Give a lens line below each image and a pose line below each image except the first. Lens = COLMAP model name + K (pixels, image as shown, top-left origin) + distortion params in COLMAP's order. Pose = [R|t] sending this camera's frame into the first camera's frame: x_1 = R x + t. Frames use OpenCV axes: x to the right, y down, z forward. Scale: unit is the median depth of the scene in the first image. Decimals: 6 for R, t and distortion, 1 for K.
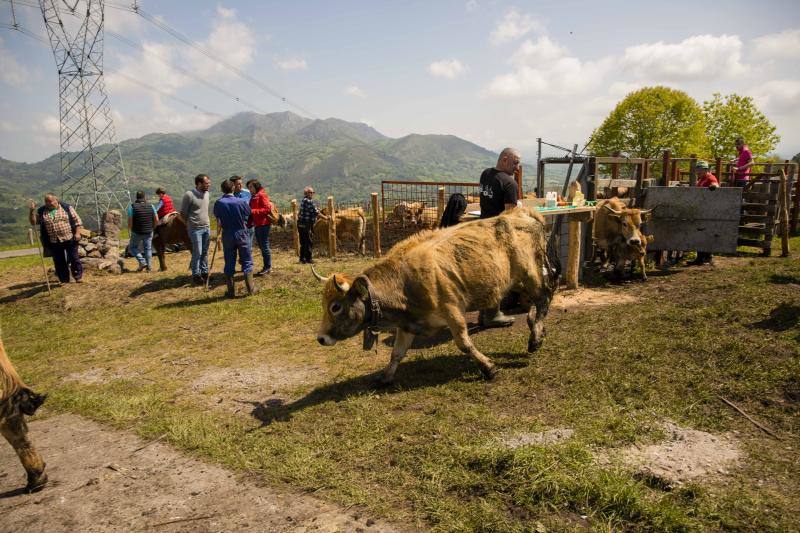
lens RADIAL K [[554.6, 0, 397.9], [0, 554.6, 270.7], [0, 0, 1]] dist [-0.094087, 0.065821]
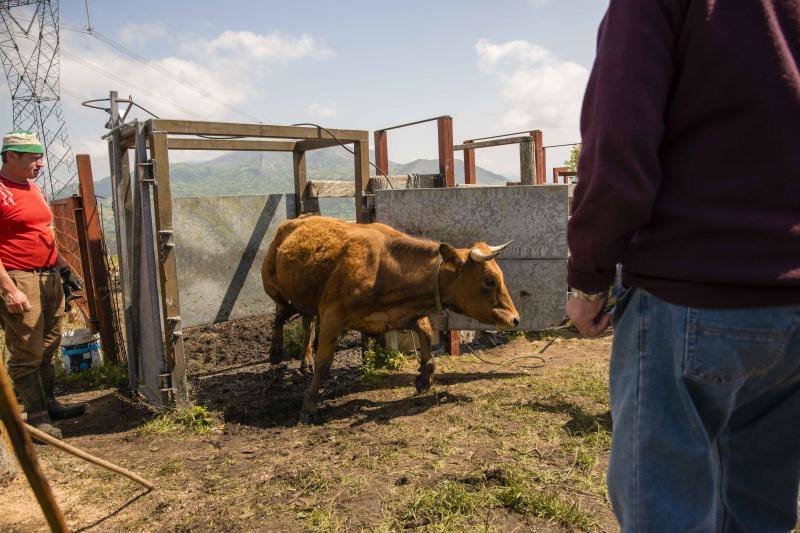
lens RADIAL K [[554.6, 0, 398.5], [0, 554.6, 269.0], [0, 0, 1]] dist [-0.094087, 0.065821]
pose [[0.999715, -0.016317, -0.017449, 0.068178], [0.015469, 0.998741, -0.047726, -0.008950], [0.018206, 0.047442, 0.998708, 0.075103]]
